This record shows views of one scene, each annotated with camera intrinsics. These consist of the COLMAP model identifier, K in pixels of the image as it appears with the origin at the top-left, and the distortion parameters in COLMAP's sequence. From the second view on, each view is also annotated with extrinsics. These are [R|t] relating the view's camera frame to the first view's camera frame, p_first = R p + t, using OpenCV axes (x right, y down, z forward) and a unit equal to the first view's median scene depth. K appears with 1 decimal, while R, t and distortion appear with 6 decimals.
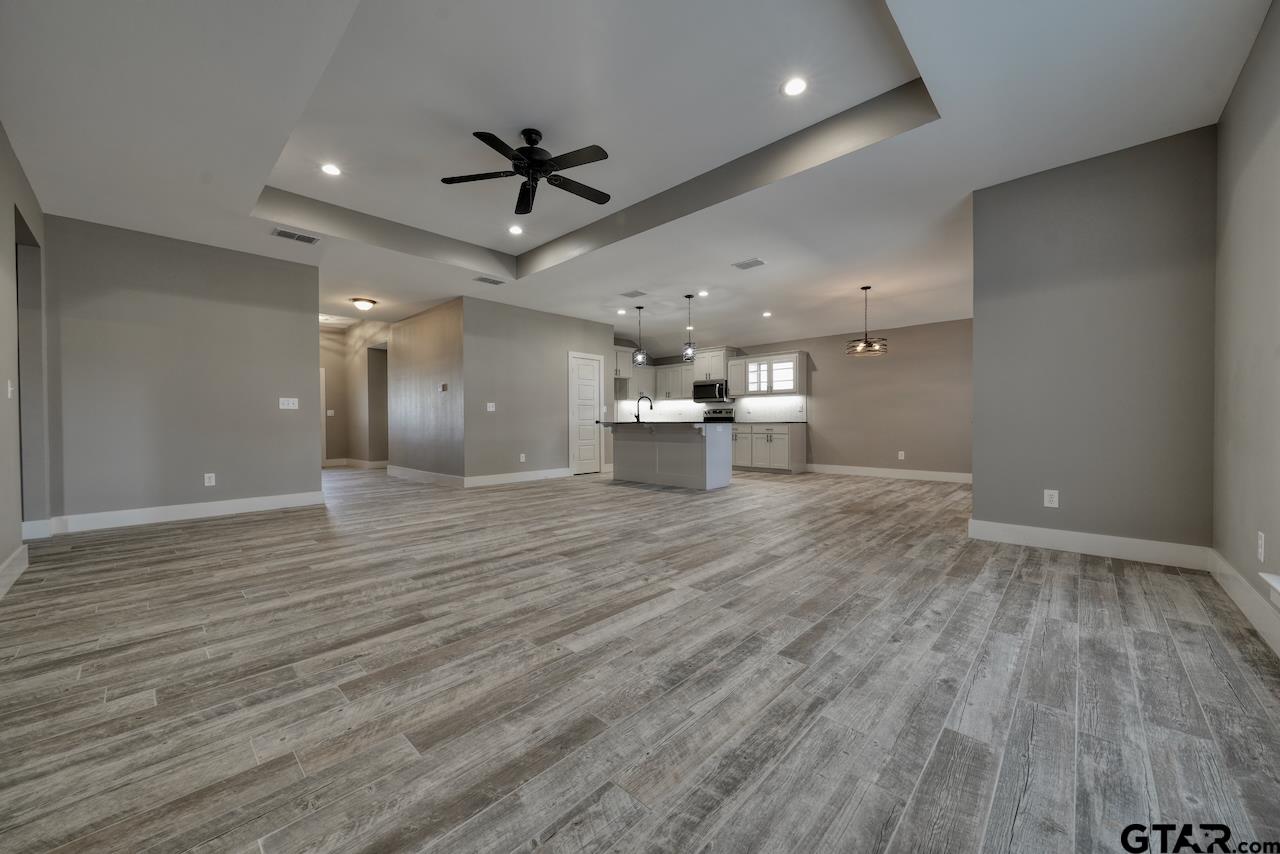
lens RADIAL K [[474.7, 0, 643.0], [0, 474.7, 423.5], [0, 0, 1]] dist [-0.001756, -0.000741]
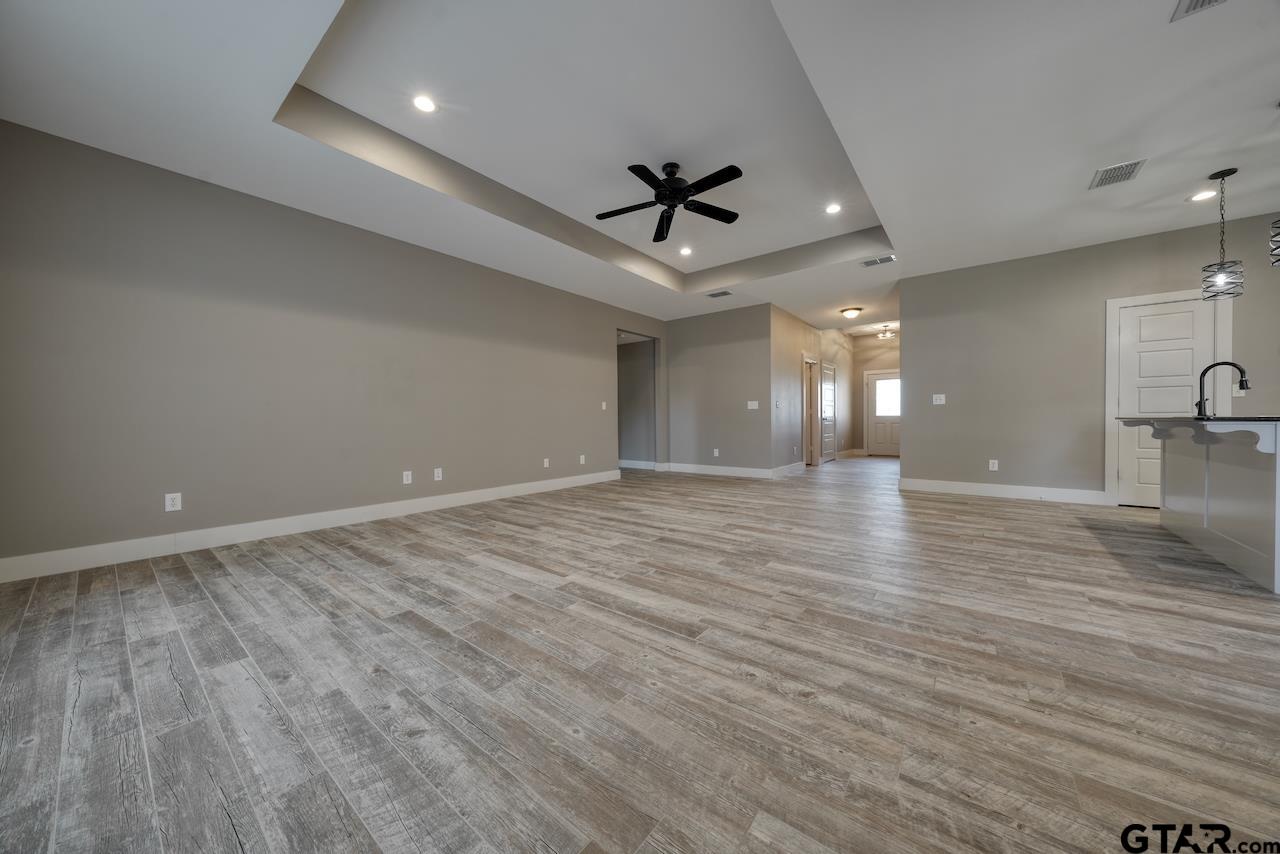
lens RADIAL K [[431.4, 0, 639.7], [0, 431.4, 424.8], [0, 0, 1]] dist [-0.001996, 0.000296]
pose [[0.082712, 0.017137, -0.996426, 1.203525], [0.002469, 0.999846, 0.017401, -0.013529], [0.996570, -0.003900, 0.082657, 1.252272]]
